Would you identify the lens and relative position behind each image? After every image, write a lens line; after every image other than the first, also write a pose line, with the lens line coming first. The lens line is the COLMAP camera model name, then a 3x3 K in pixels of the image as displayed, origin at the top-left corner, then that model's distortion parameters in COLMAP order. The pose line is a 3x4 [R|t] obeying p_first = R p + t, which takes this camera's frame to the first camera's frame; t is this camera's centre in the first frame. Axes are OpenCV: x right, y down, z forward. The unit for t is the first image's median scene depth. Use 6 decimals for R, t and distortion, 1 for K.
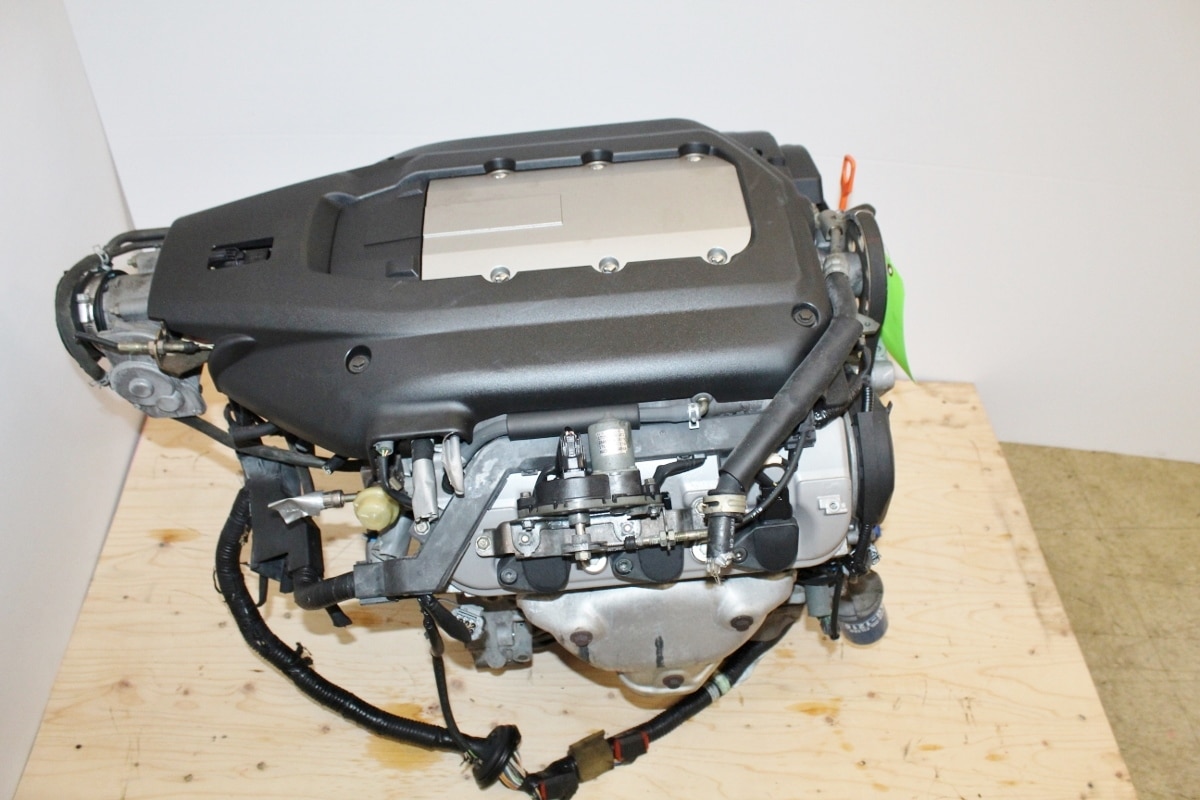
lens RADIAL K [[1015.9, 0, 598.8], [0, 1015.9, 386.4], [0, 0, 1]] dist [-0.143779, 0.110338]
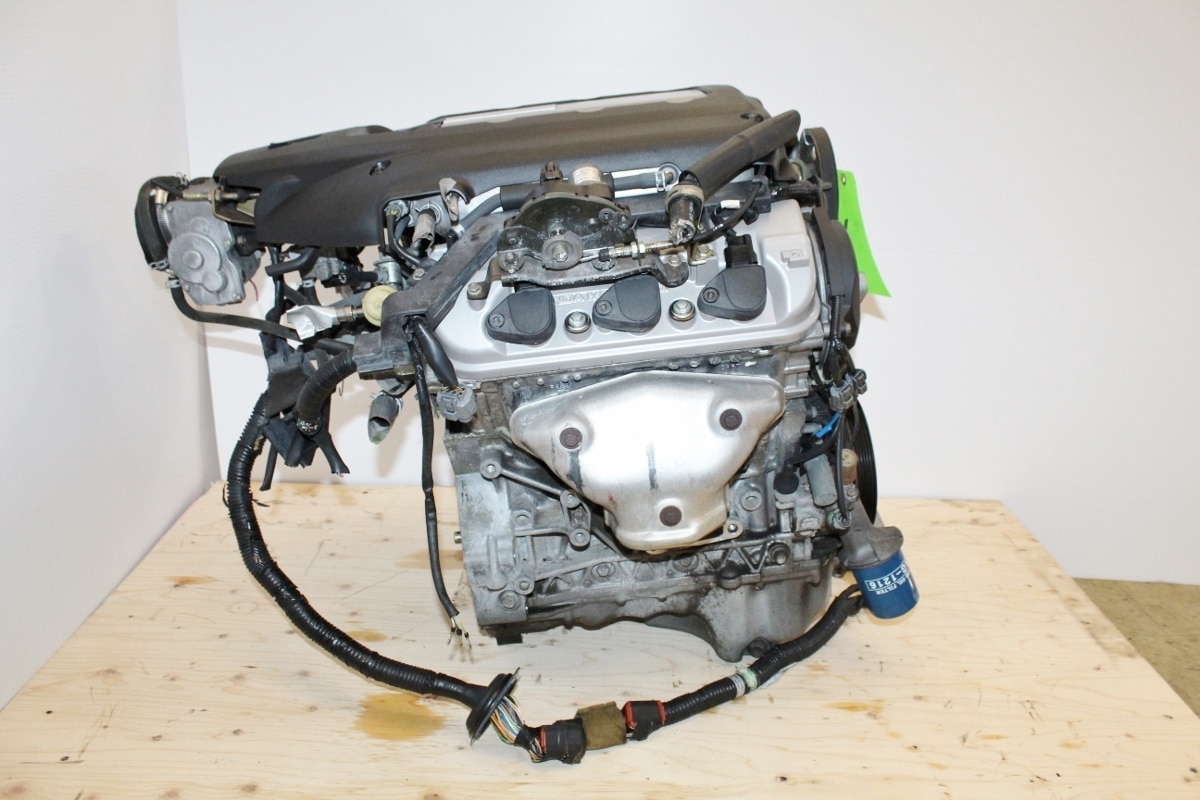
lens RADIAL K [[1015.9, 0, 598.8], [0, 1015.9, 386.4], [0, 0, 1]] dist [-0.143779, 0.110338]
pose [[0.997452, -0.041063, -0.058337, 0.051259], [0.007617, 0.874366, -0.485207, 0.496236], [0.070932, 0.483527, 0.872451, 0.066933]]
